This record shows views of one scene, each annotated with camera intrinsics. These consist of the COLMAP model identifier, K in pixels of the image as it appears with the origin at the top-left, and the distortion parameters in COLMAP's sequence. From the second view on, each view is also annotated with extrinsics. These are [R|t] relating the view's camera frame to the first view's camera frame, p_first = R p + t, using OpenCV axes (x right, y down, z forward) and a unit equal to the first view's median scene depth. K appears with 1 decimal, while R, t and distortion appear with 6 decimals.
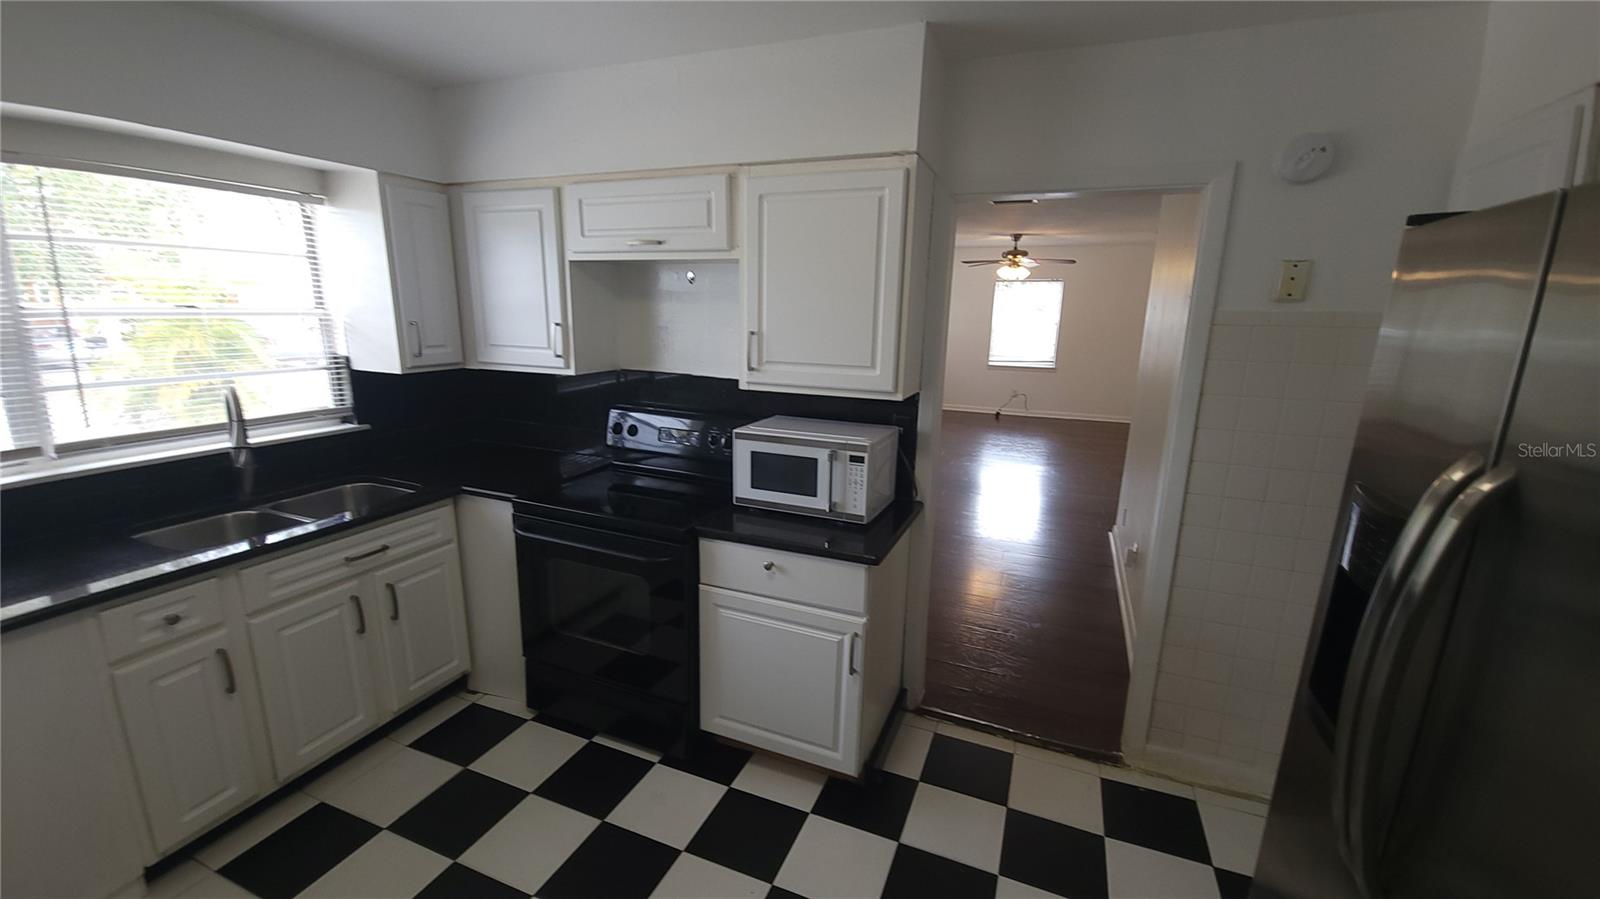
lens RADIAL K [[644.5, 0, 799.5], [0, 644.5, 458.1], [0, 0, 1]] dist [0.022003, -0.016543]
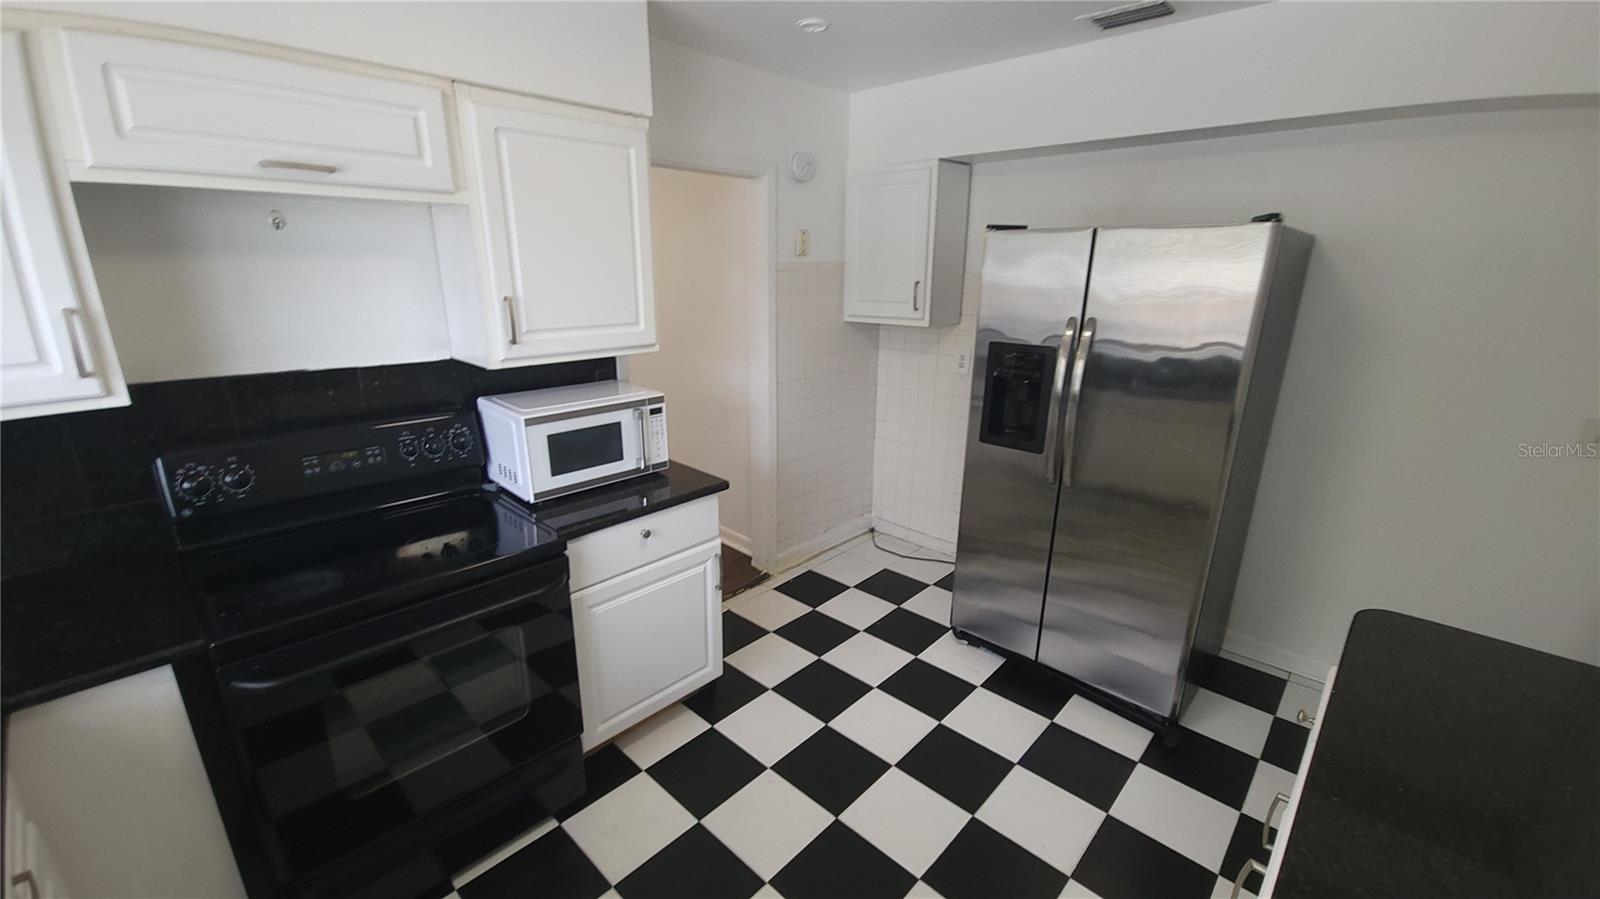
lens RADIAL K [[644.5, 0, 799.5], [0, 644.5, 458.1], [0, 0, 1]] dist [0.022003, -0.016543]
pose [[0.353350, -0.290967, 0.889091, -0.729809], [0.206579, 0.951207, 0.229195, -0.109660], [-0.912398, 0.102681, 0.396216, 0.341930]]
